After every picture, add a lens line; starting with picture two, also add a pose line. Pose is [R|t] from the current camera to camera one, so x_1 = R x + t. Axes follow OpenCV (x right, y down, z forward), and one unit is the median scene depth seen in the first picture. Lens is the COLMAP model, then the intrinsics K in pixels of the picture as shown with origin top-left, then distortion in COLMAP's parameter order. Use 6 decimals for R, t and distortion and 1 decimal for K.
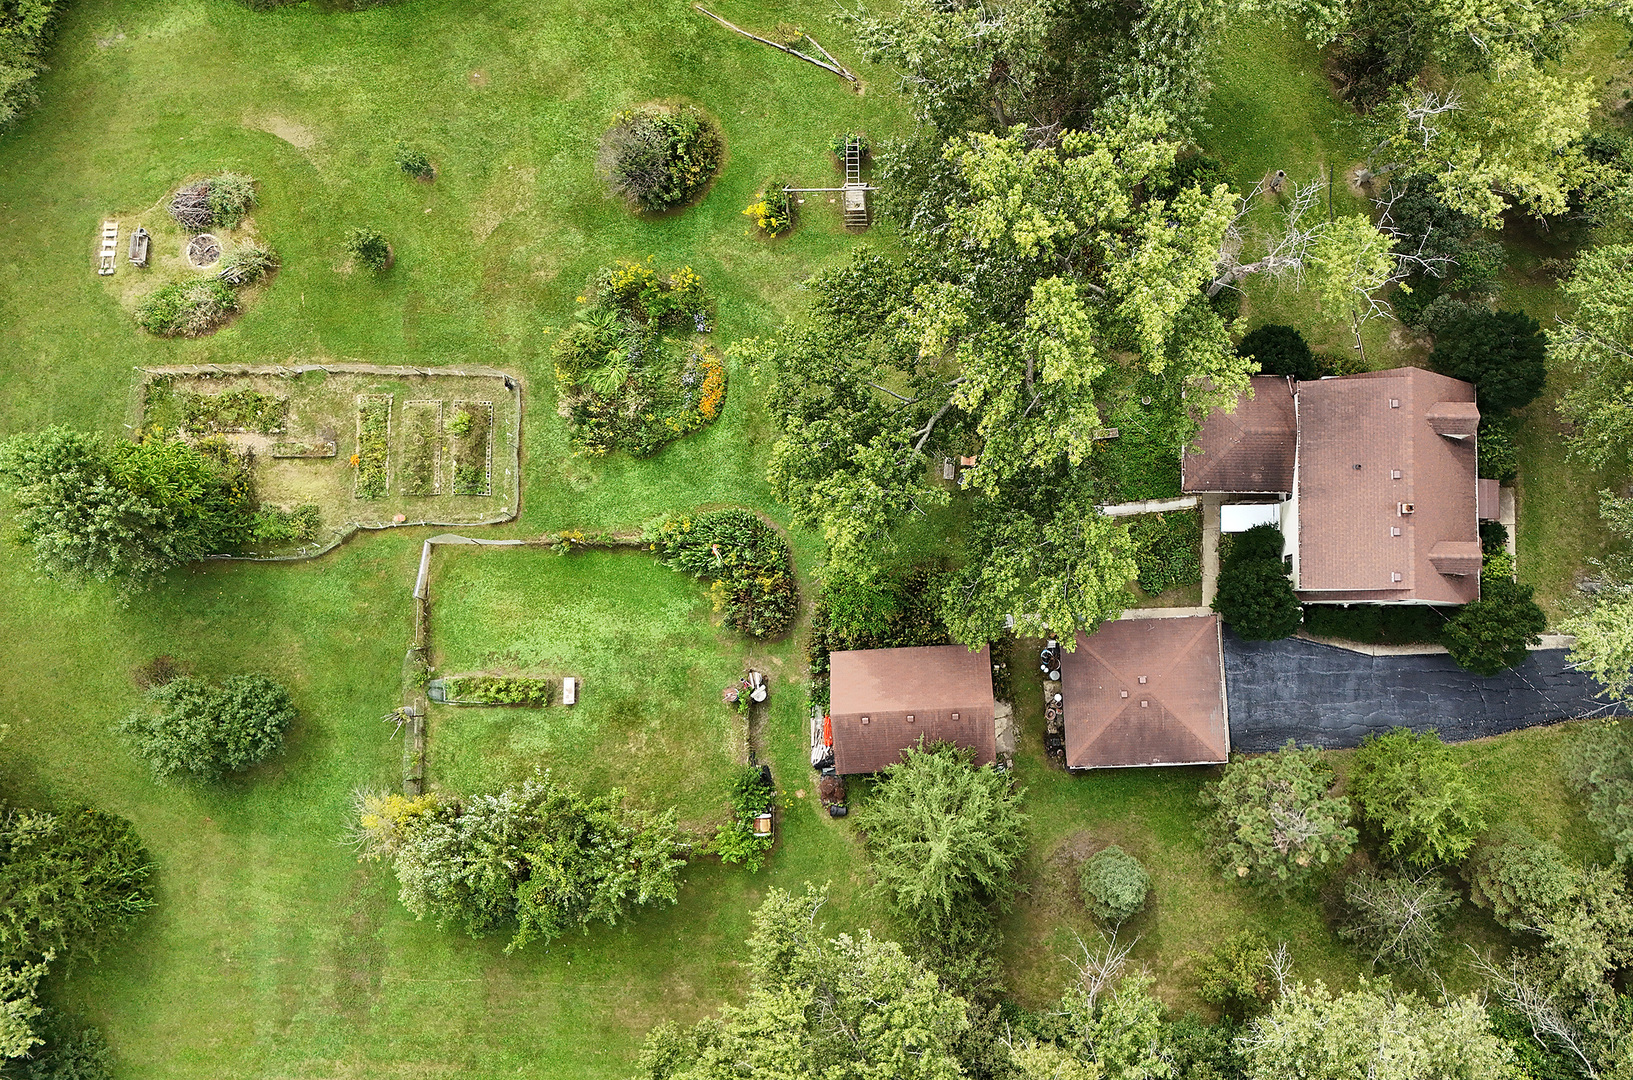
lens RADIAL K [[1475.0, 0, 895.2], [0, 1475.0, 535.3], [0, 0, 1]] dist [0.111768, -0.228657]
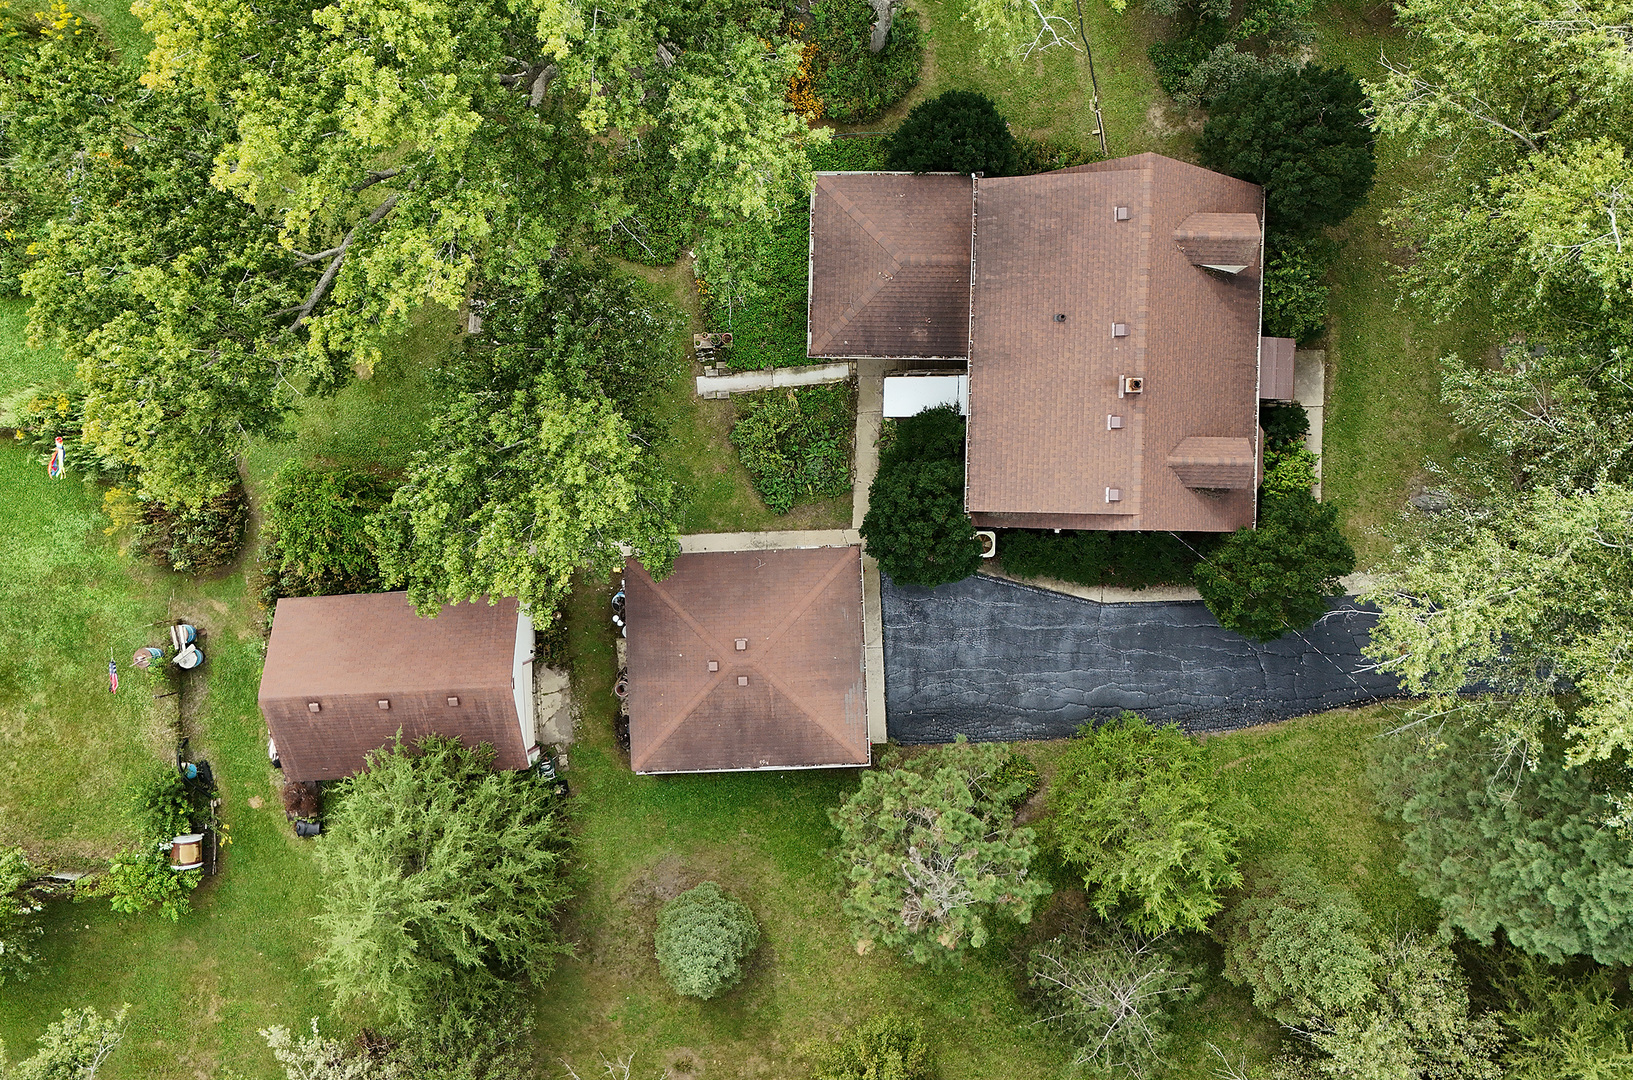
lens RADIAL K [[1410.5, 0, 816.5], [0, 1410.5, 540.0], [0, 0, 1]] dist [0.112693, -0.187281]
pose [[0.999957, 0.004308, -0.008159, 0.203945], [-0.003412, 0.994278, 0.106769, -0.015740], [0.008572, -0.106737, 0.994250, 0.377685]]
